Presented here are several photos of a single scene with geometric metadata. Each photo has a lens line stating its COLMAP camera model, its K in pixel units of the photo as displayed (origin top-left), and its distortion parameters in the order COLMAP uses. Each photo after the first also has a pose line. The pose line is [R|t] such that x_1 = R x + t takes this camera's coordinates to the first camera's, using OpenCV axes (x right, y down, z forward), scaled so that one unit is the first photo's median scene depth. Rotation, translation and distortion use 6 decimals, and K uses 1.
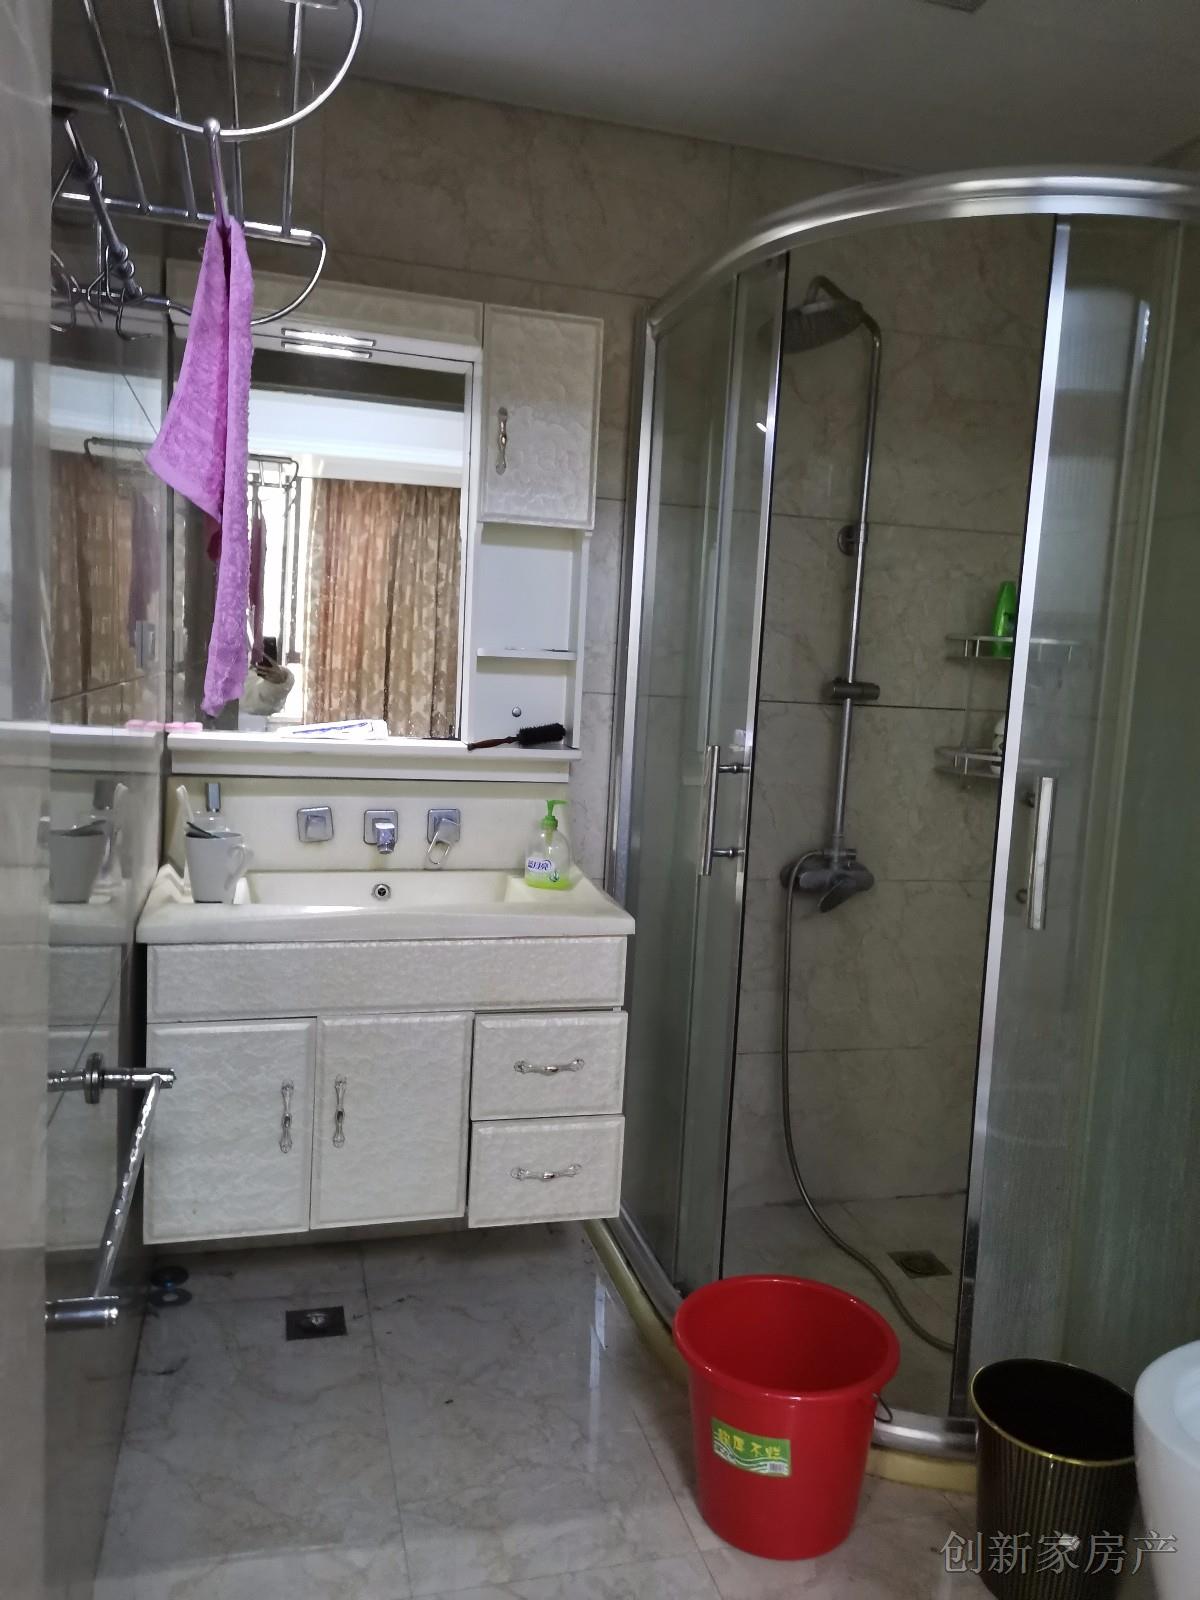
lens RADIAL K [[1193.5, 0, 603.3], [0, 1193.5, 802.5], [0, 0, 1]] dist [0.014515, 0.001977]
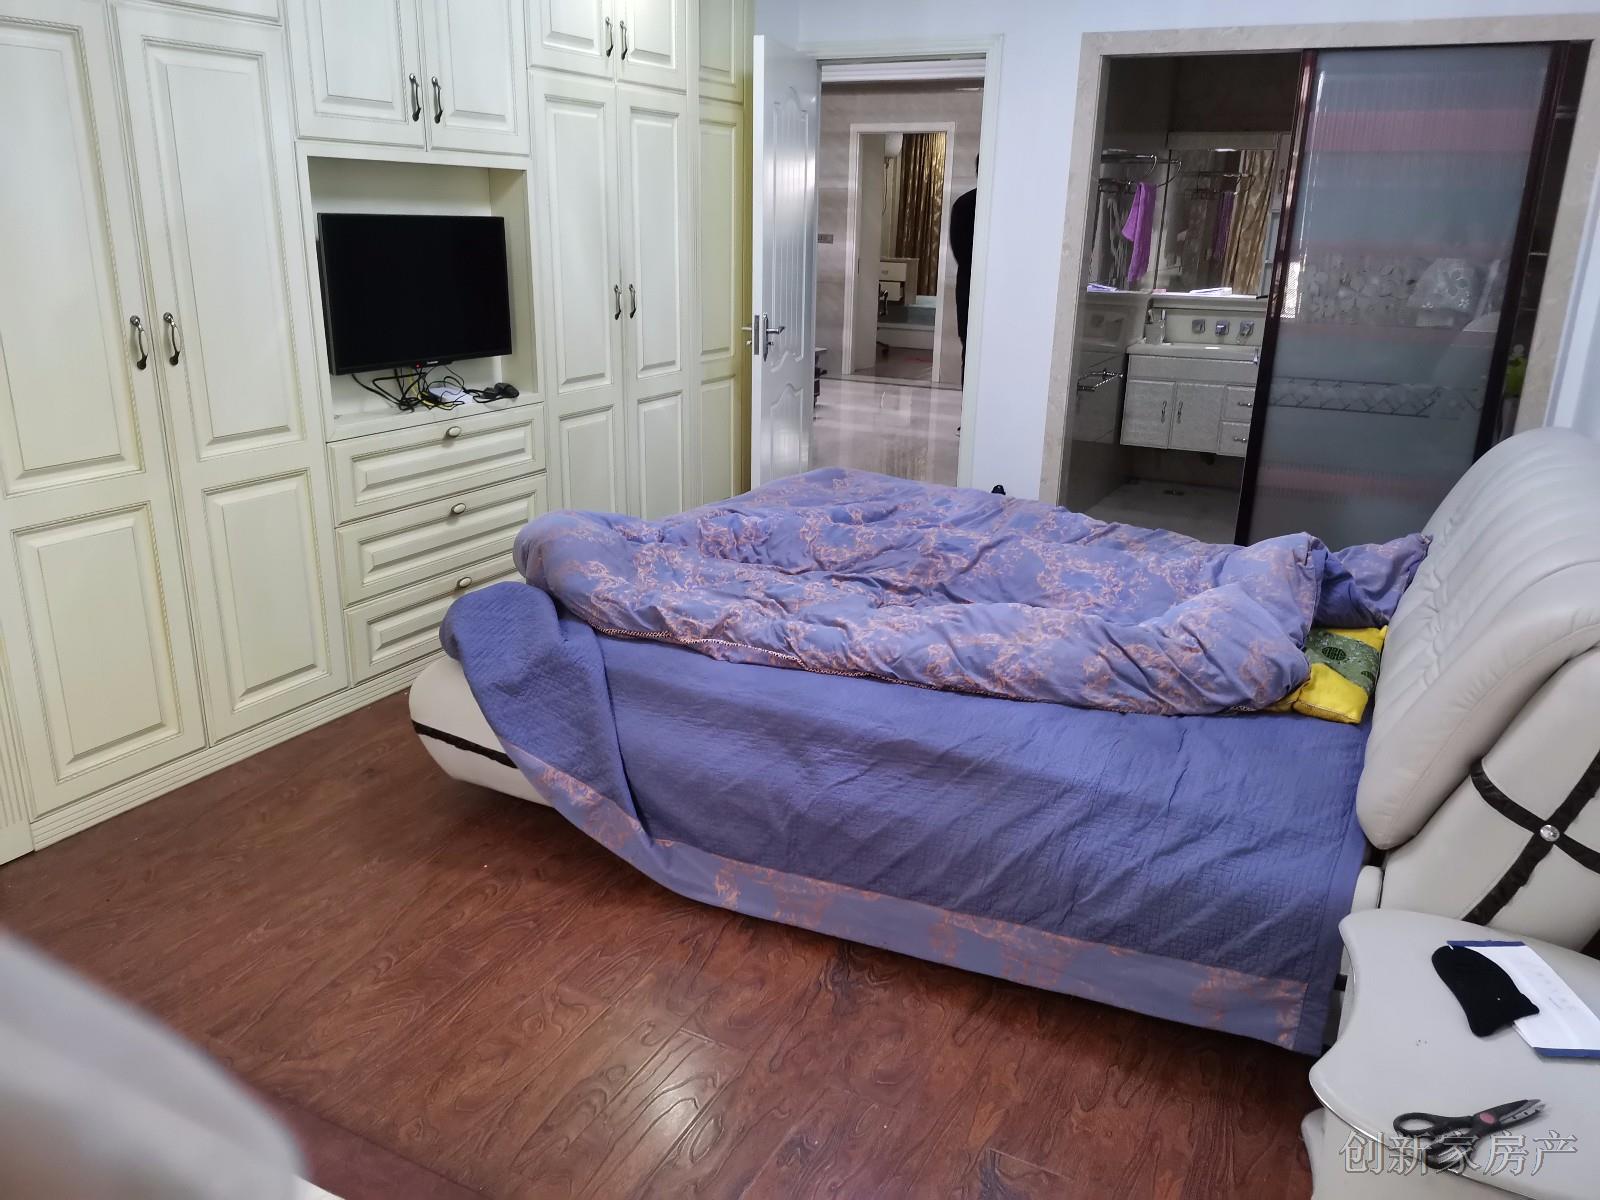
lens RADIAL K [[1193.5, 0, 798.3], [0, 1193.5, 601.1], [0, 0, 1]] dist [0.014515, 0.001977]
pose [[0.727236, 0.178692, -0.662720, 1.280714], [-0.054507, 0.977503, 0.203755, 0.155476], [0.684220, -0.112055, 0.720615, -2.131278]]
